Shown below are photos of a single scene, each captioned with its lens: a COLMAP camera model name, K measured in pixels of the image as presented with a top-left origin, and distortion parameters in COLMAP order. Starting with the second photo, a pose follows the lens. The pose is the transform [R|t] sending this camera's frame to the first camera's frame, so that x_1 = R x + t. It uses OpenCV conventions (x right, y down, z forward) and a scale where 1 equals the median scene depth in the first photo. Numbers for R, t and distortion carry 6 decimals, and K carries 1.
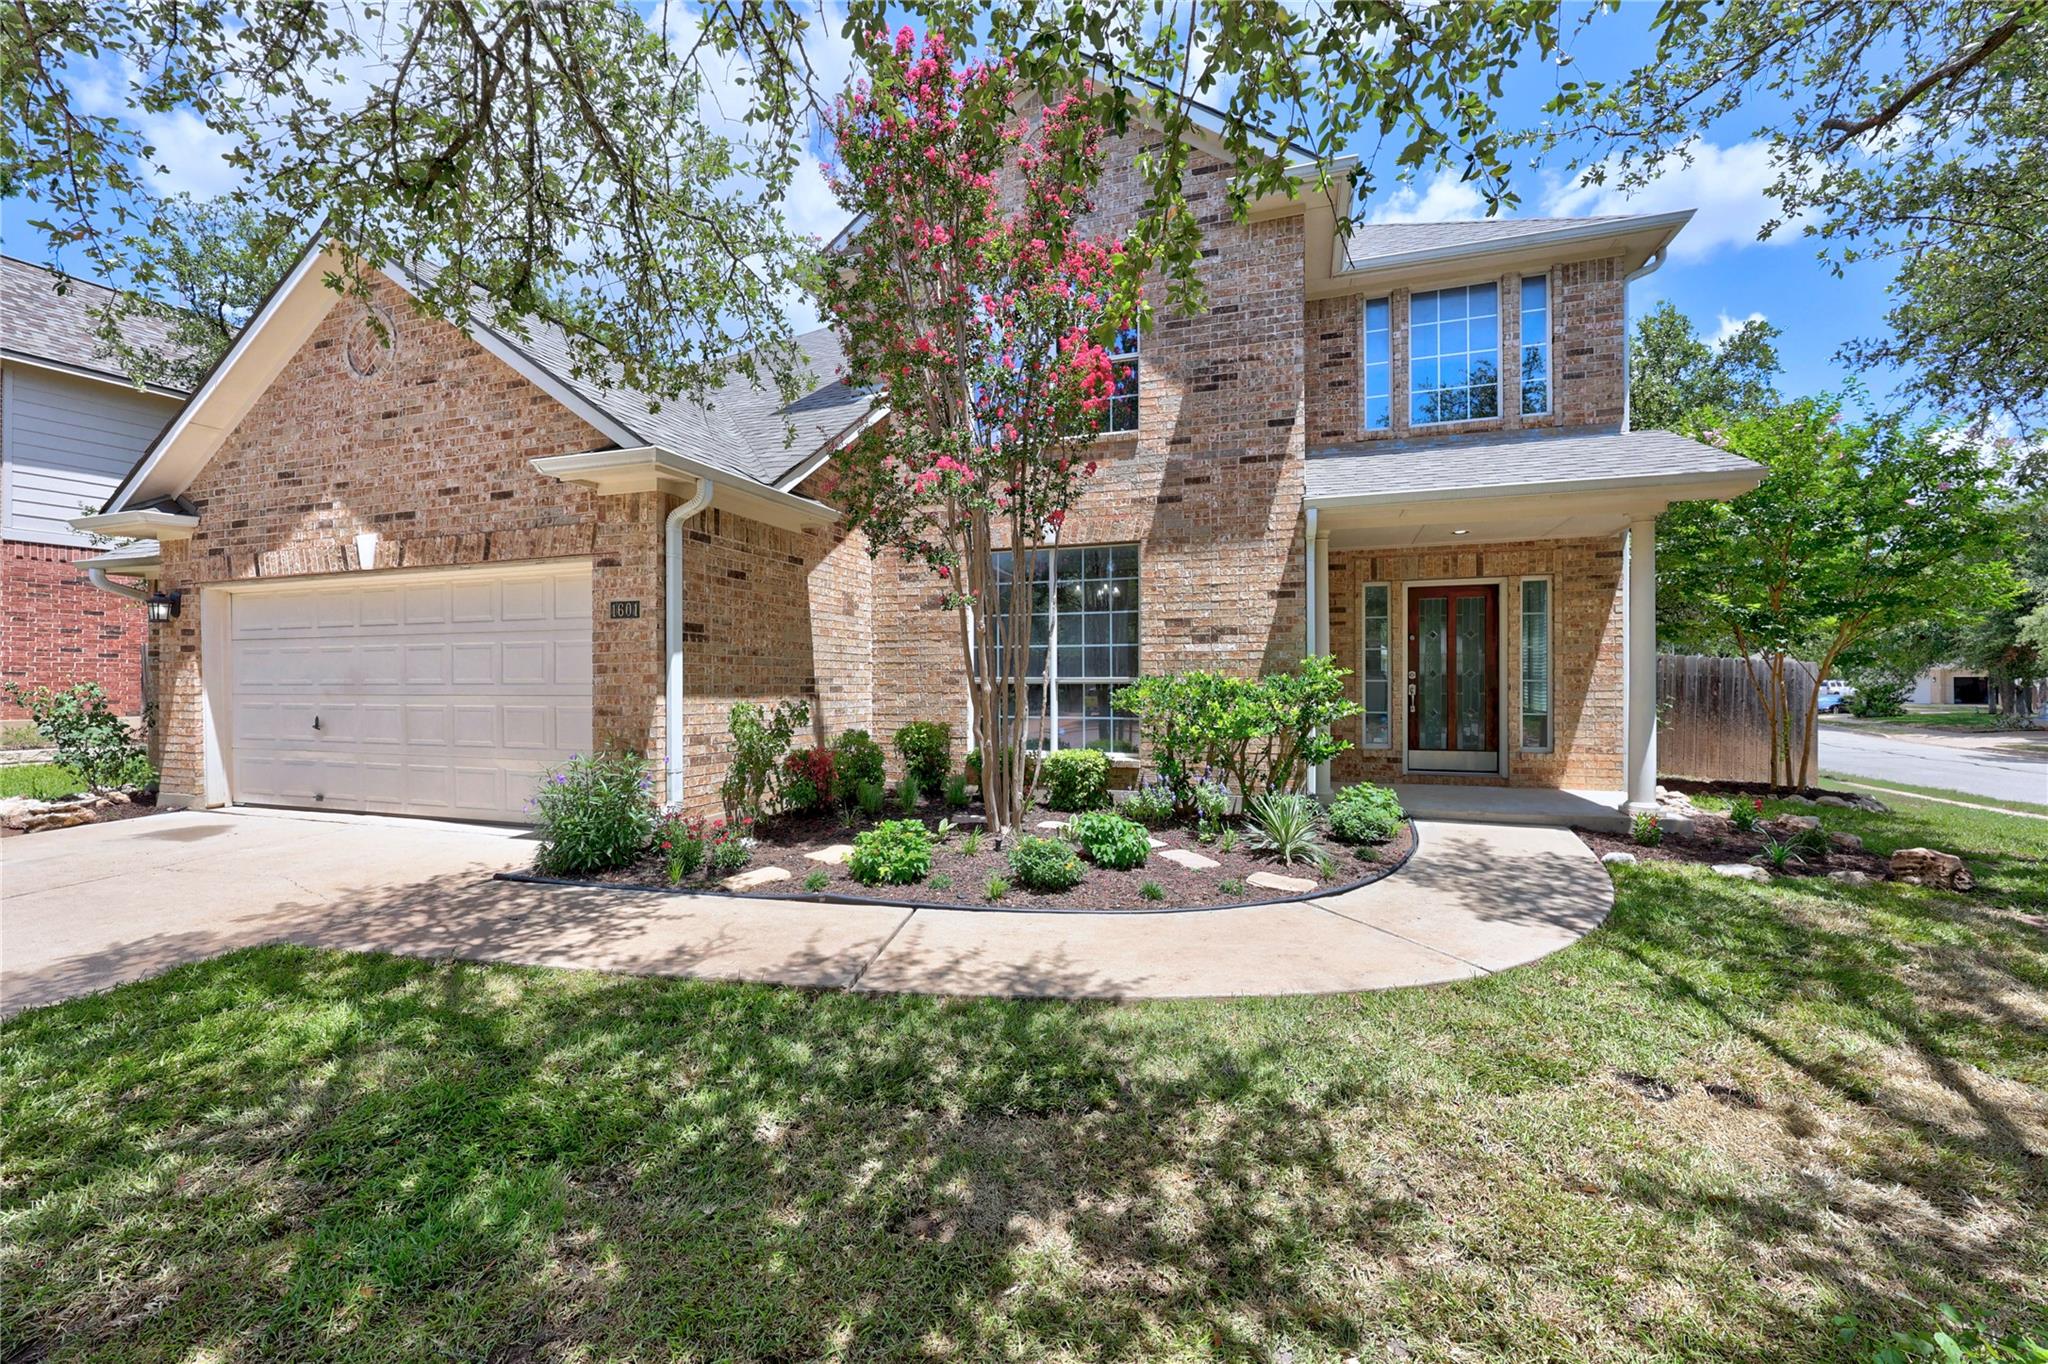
lens RADIAL K [[786.7, 0, 1032.5], [0, 786.7, 683.1], [0, 0, 1]] dist [-0.003276, -0.000061]
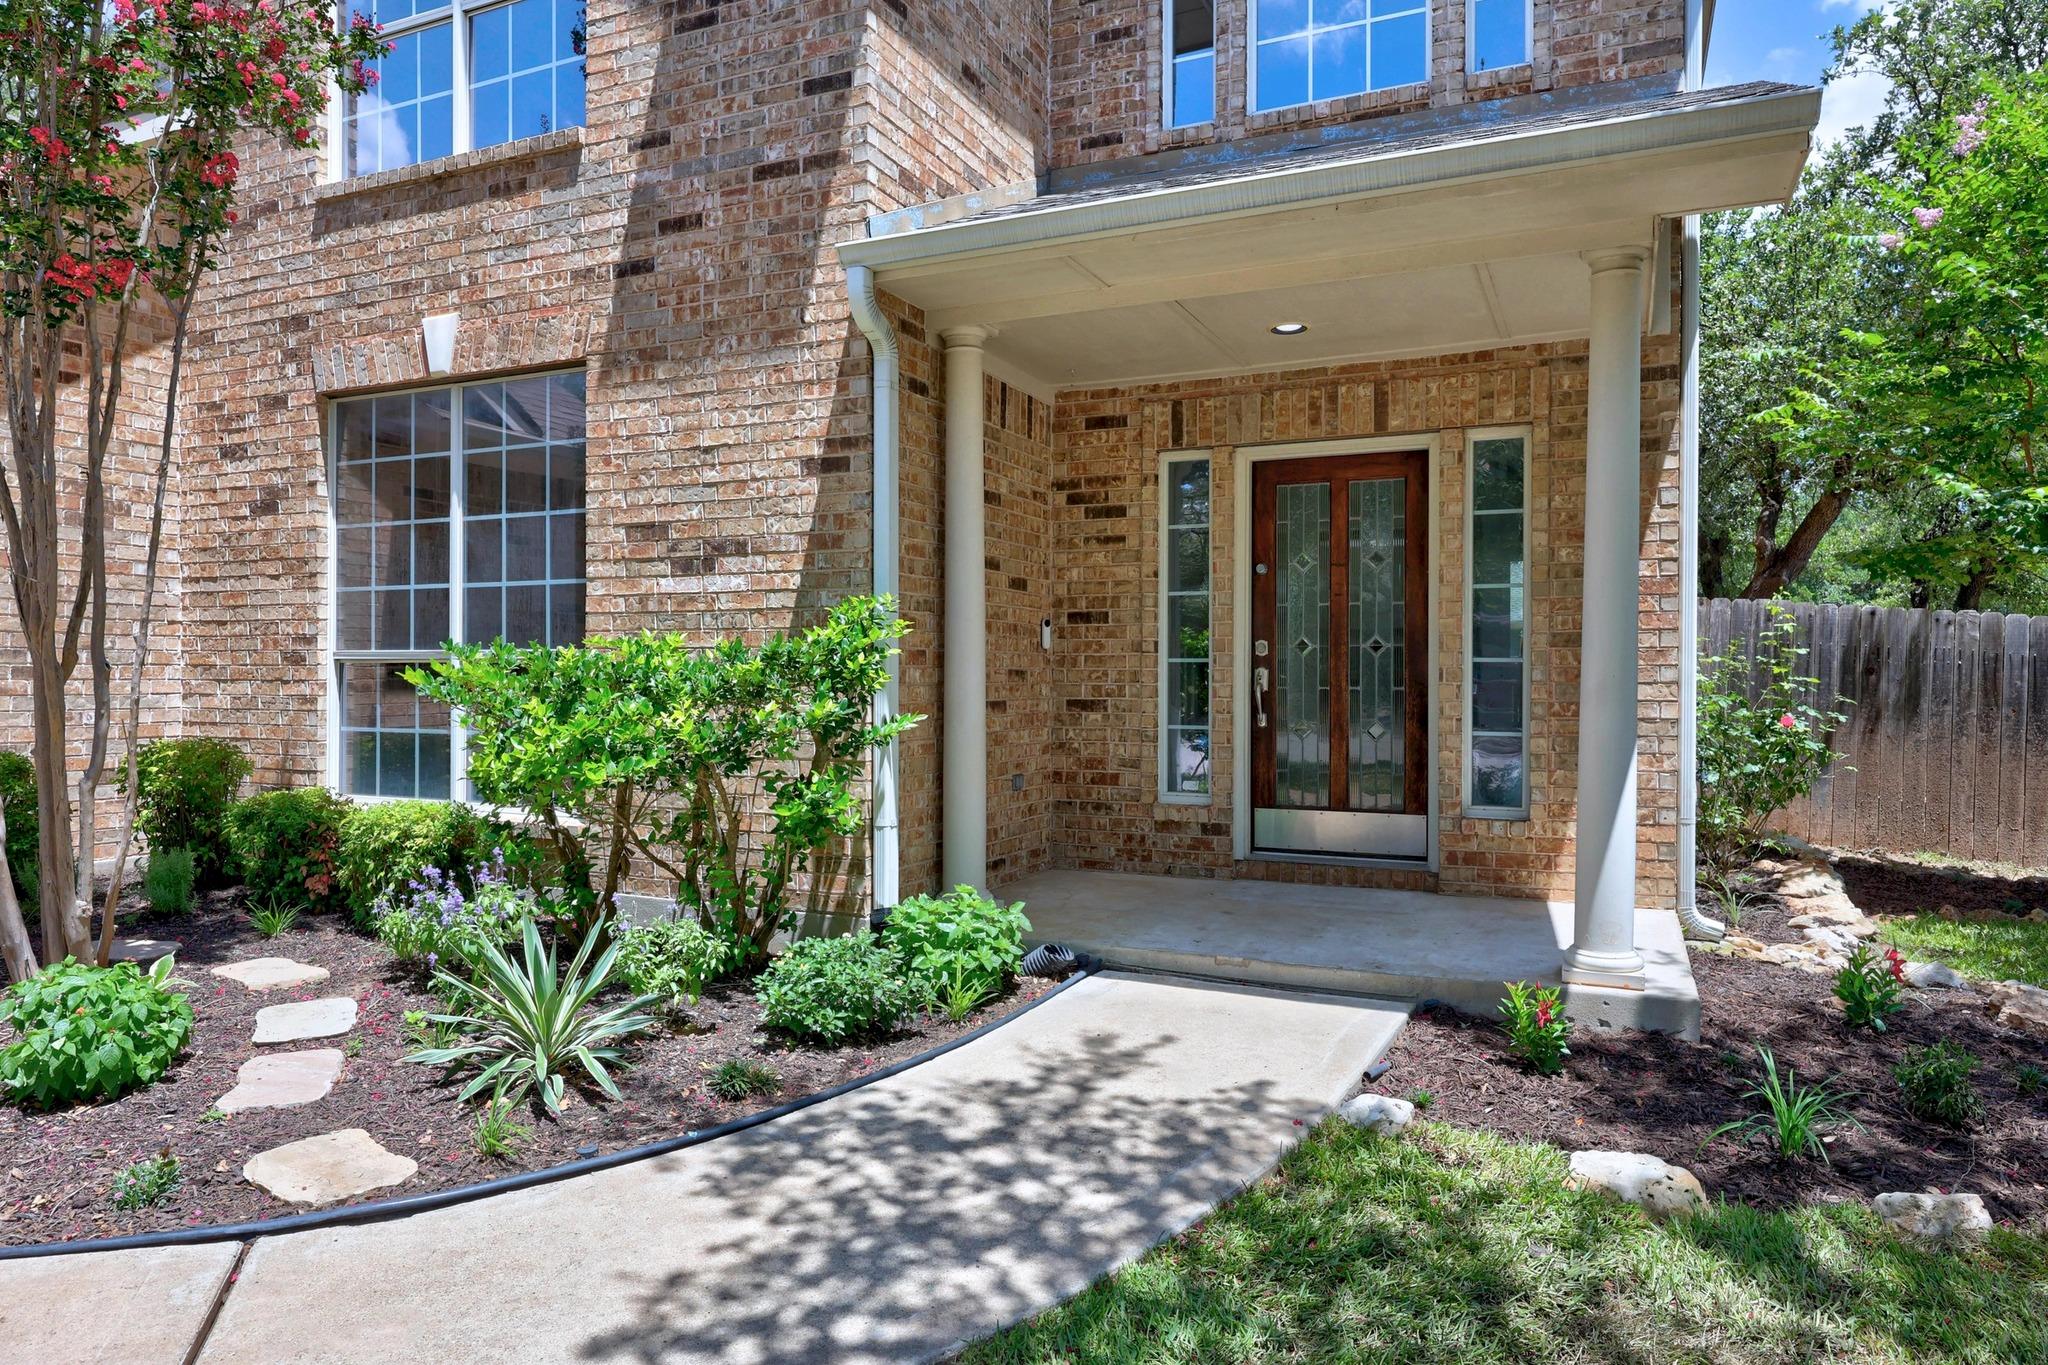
lens RADIAL K [[1236.4, 0, 1021.7], [0, 1236.4, 680.2], [0, 0, 1]] dist [-0.004215, -0.001958]
pose [[0.995436, 0.004872, -0.095304, 0.476506], [-0.004226, 0.999967, 0.006979, 0.005202], [0.095335, -0.006544, 0.995424, 0.290703]]
